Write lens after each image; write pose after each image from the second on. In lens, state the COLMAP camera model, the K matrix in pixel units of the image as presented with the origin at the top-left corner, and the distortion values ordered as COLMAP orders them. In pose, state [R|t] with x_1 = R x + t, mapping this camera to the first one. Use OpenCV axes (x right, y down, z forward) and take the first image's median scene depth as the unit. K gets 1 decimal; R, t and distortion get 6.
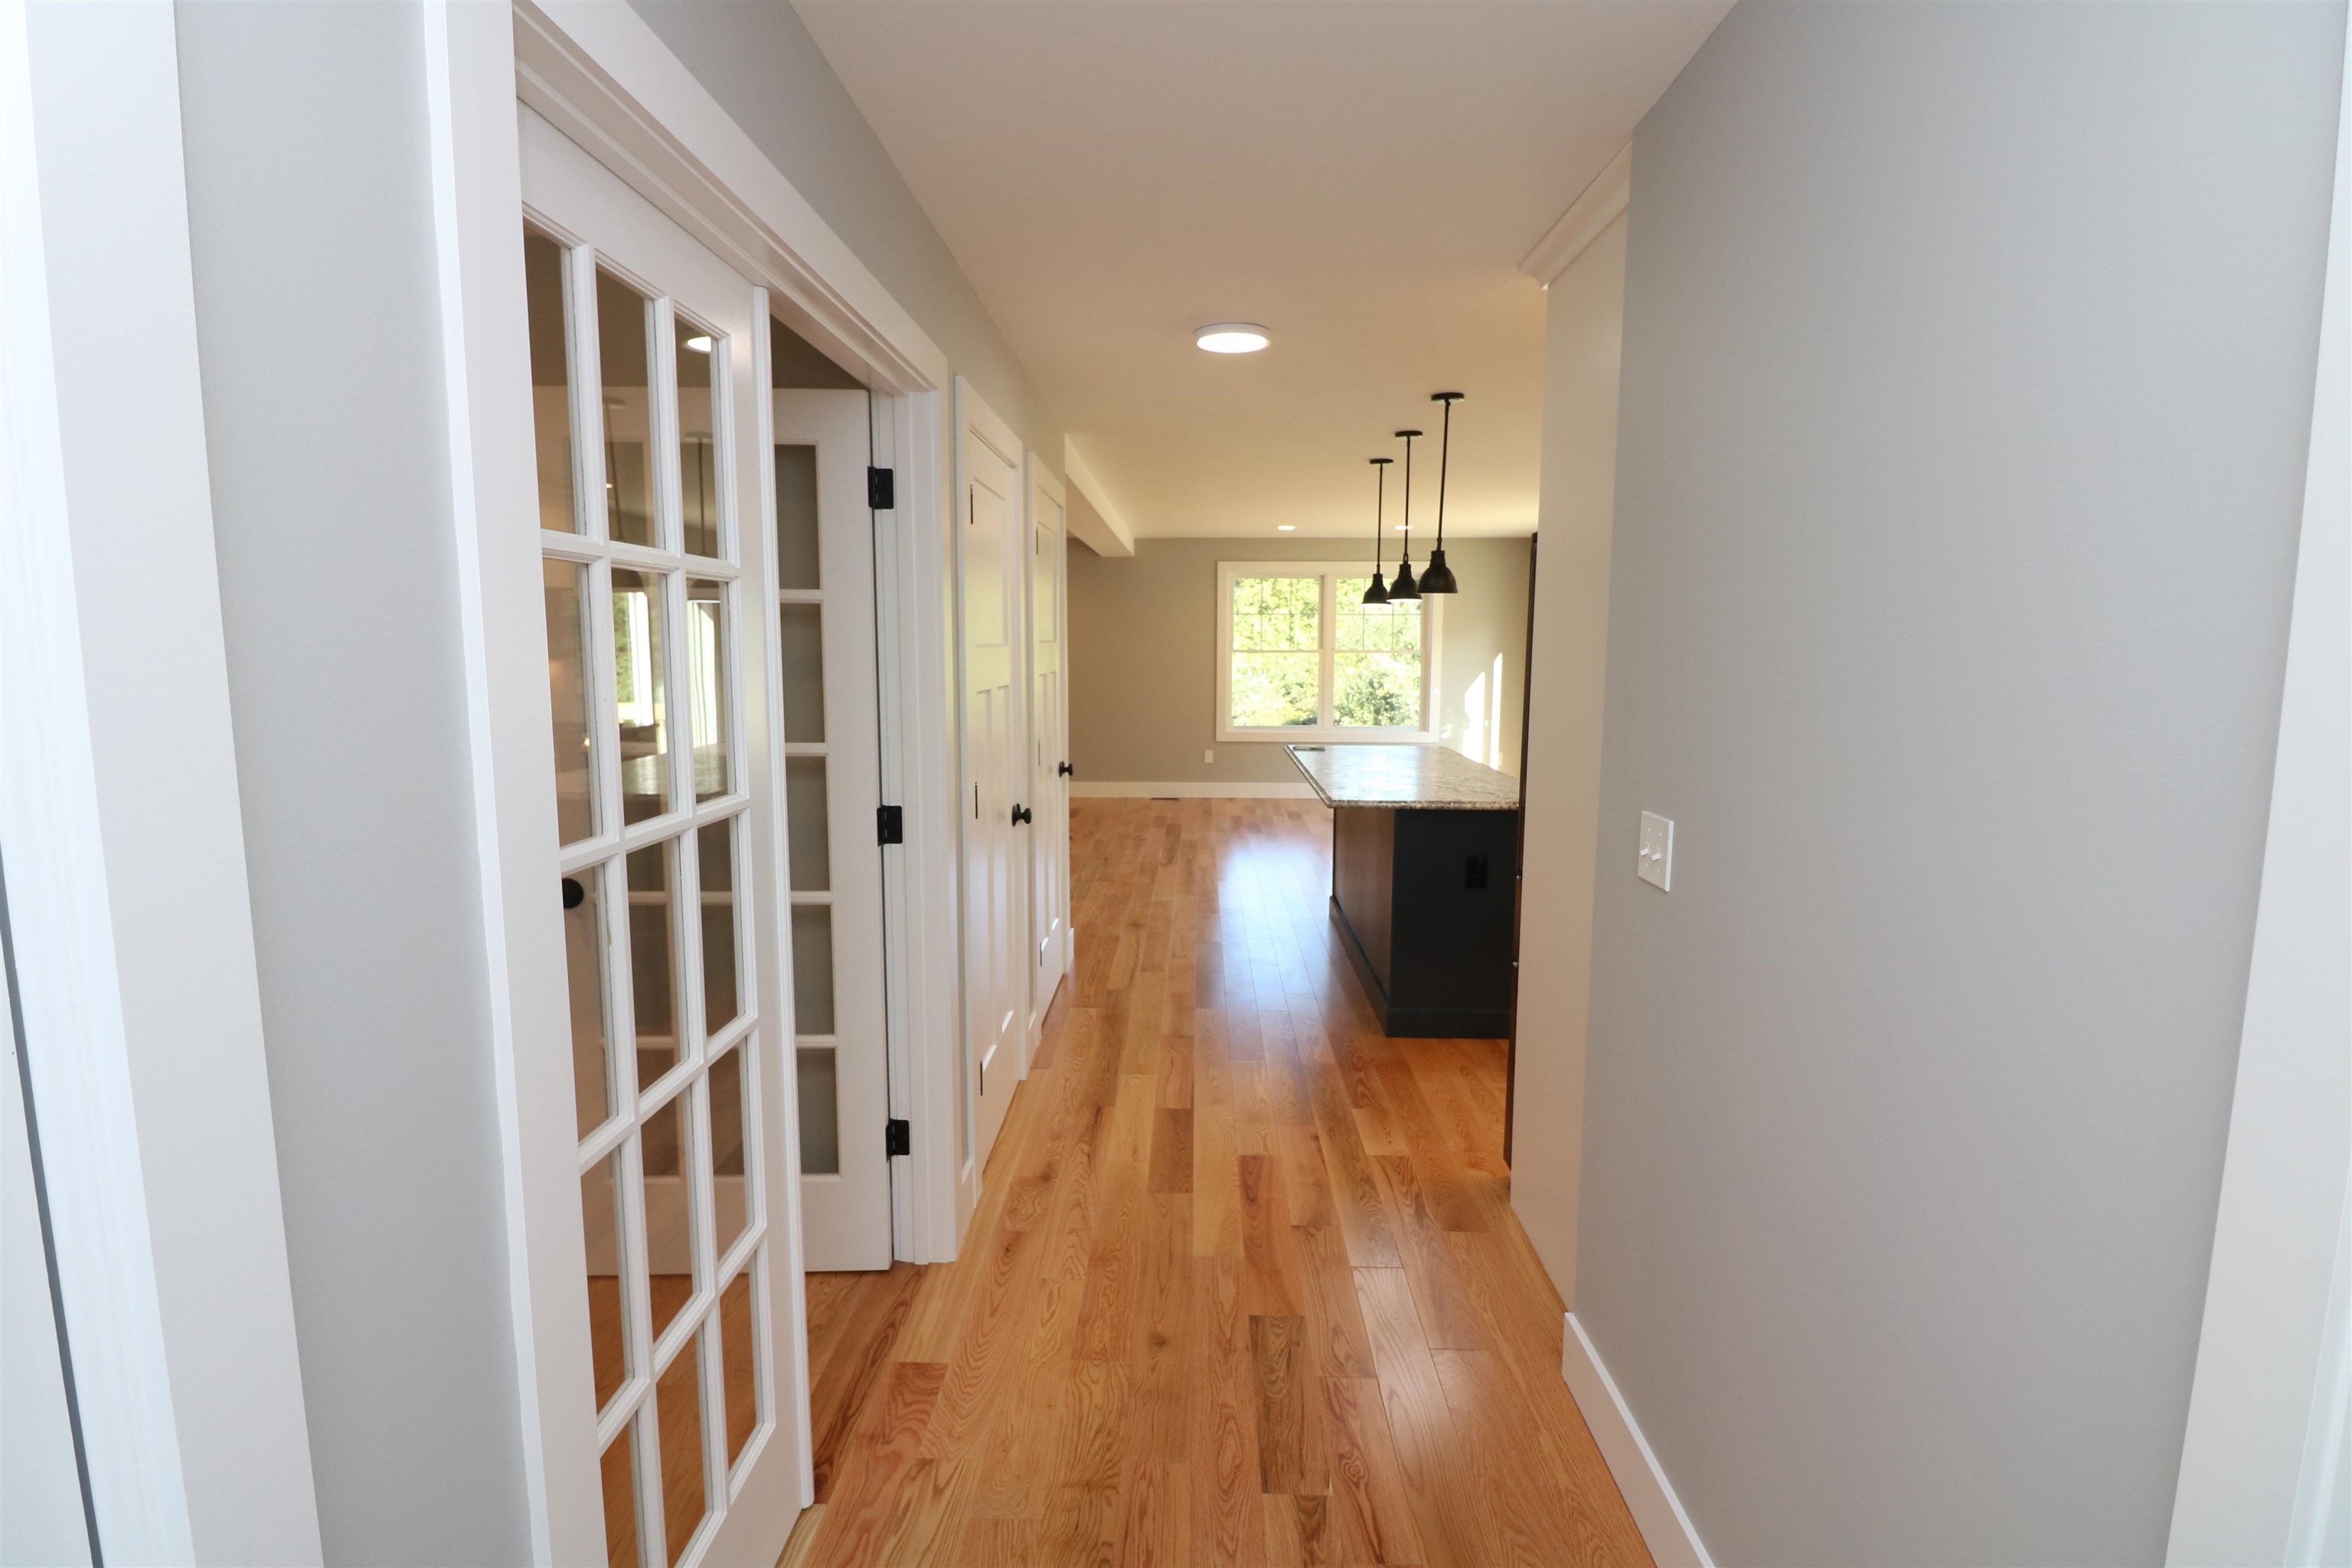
lens RADIAL K [[1117.2, 0, 1164.2], [0, 1117.2, 770.3], [0, 0, 1]] dist [0.002620, -0.014891]
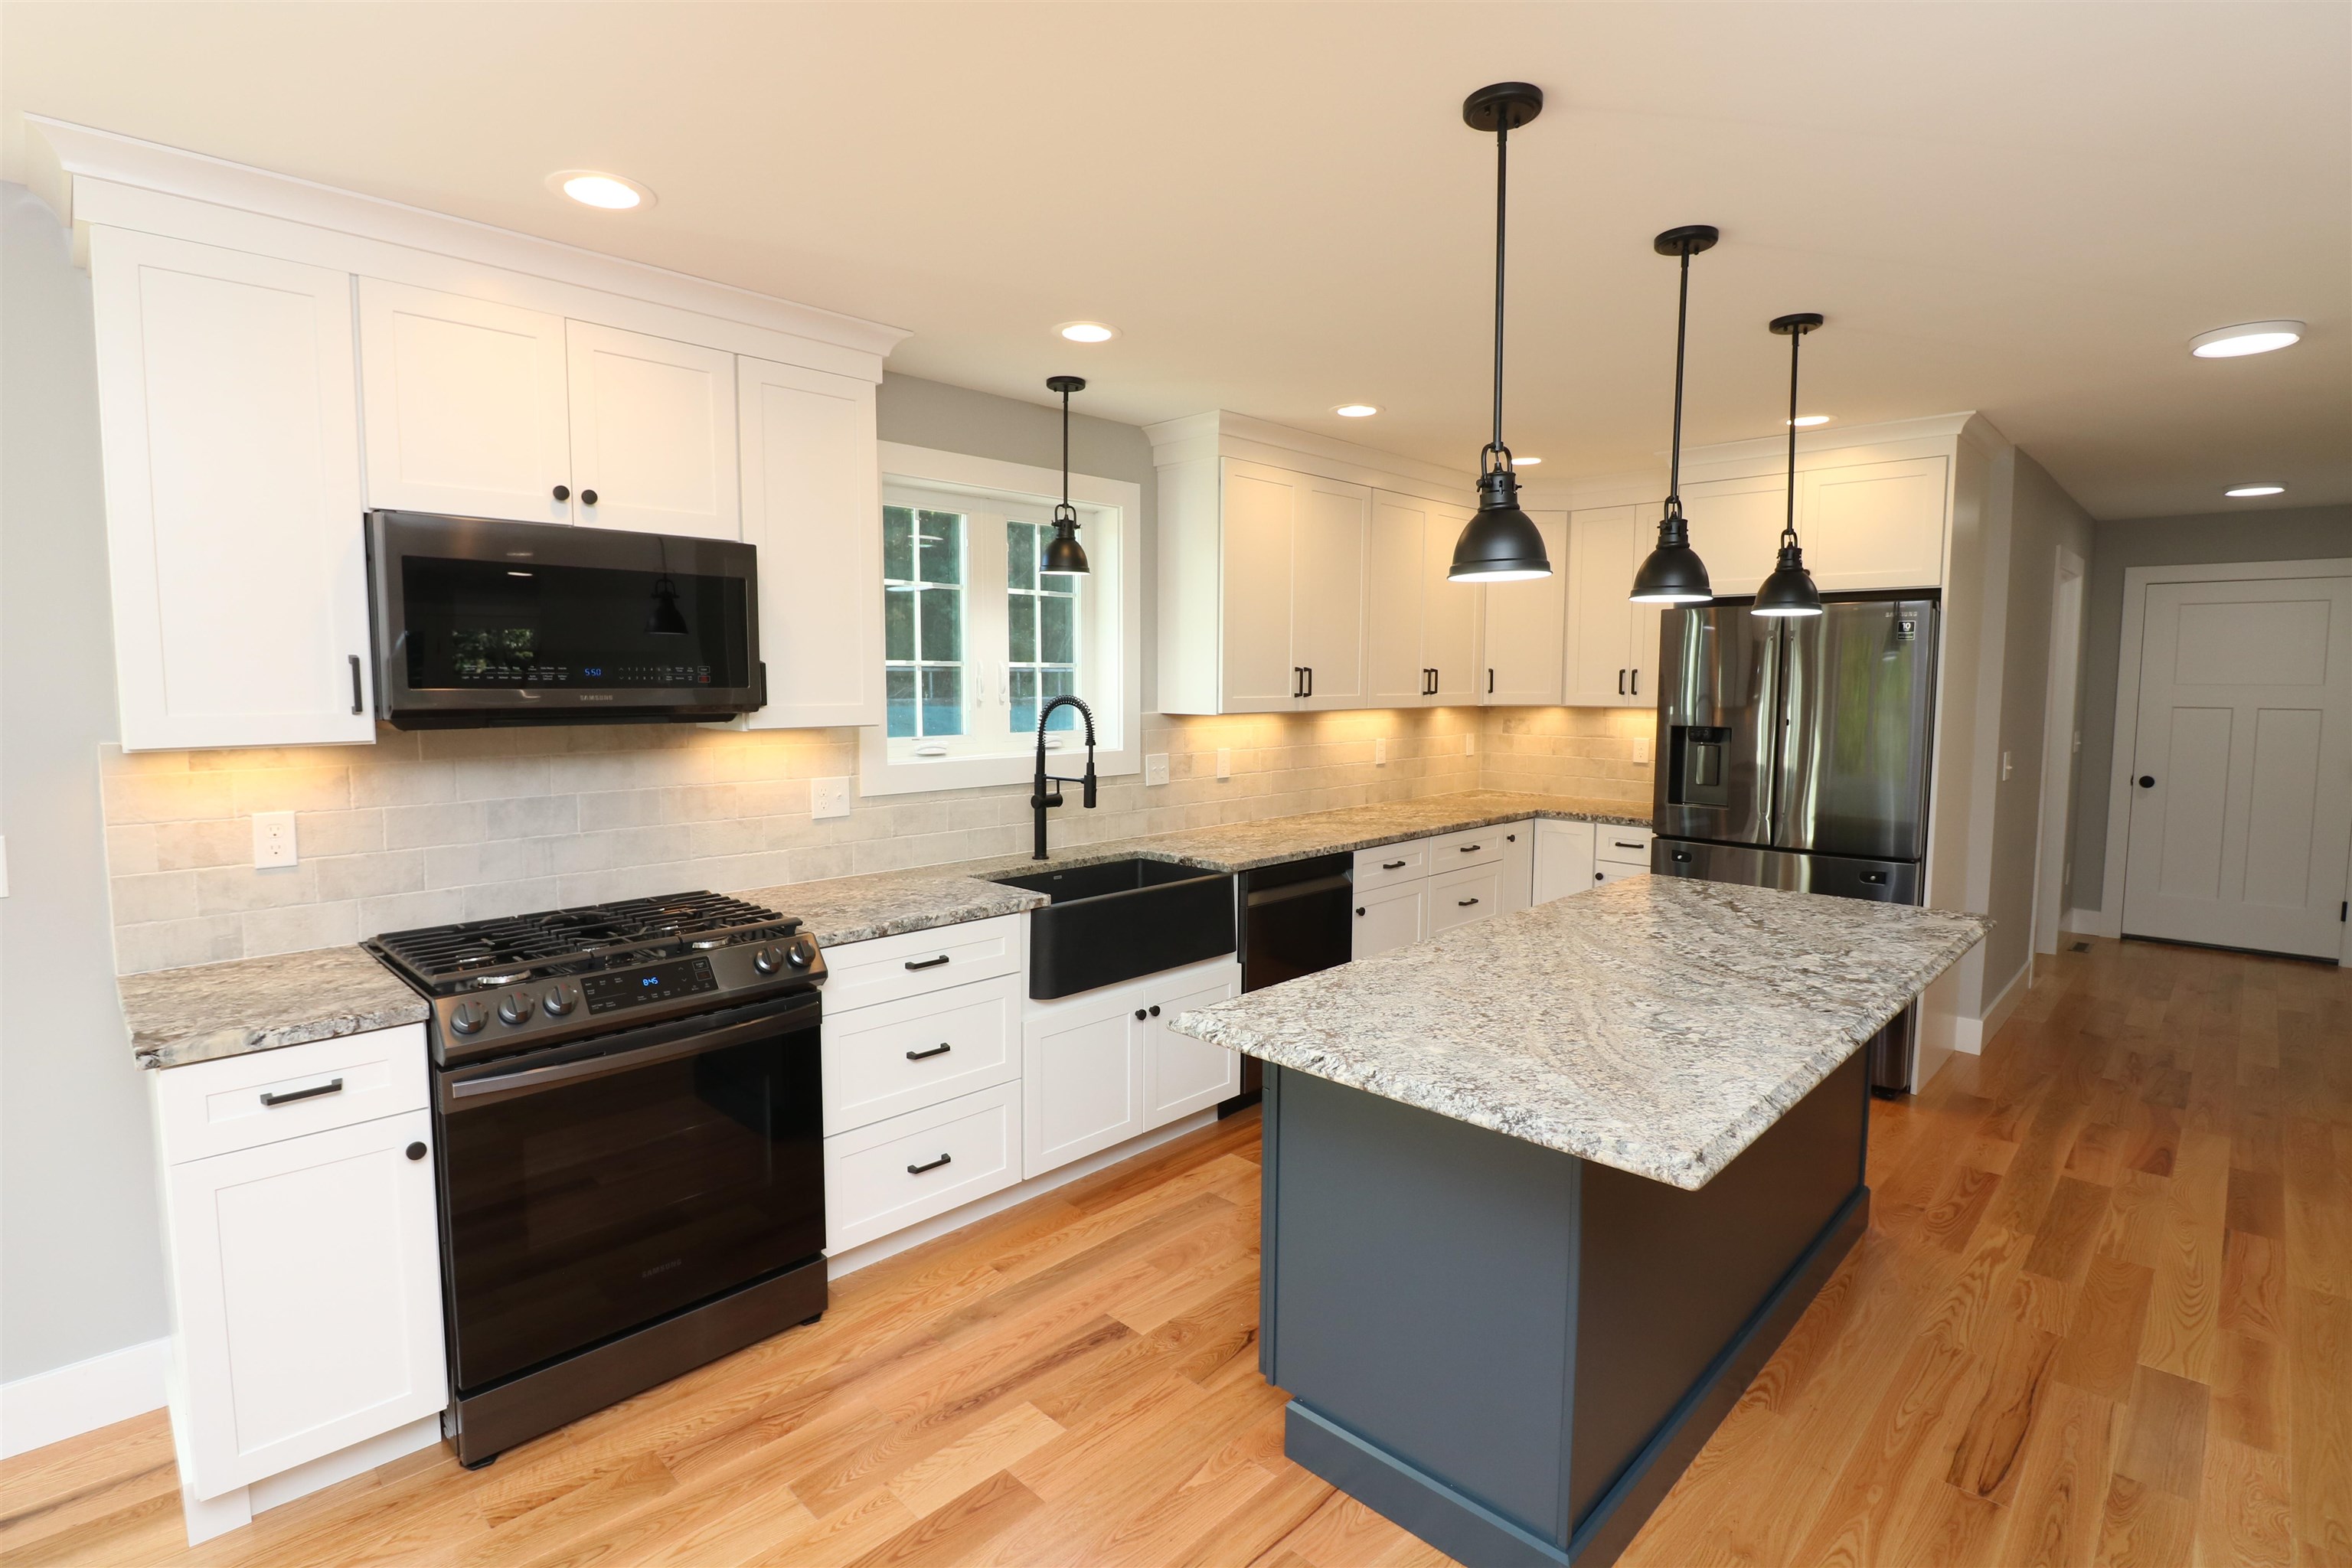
lens RADIAL K [[1117.2, 0, 1164.2], [0, 1117.2, 770.3], [0, 0, 1]] dist [0.002620, -0.014891]
pose [[-0.731865, -0.062165, 0.678608, 0.024803], [0.075125, 0.982400, 0.171015, -0.087157], [-0.677296, 0.176140, -0.714314, 0.729958]]
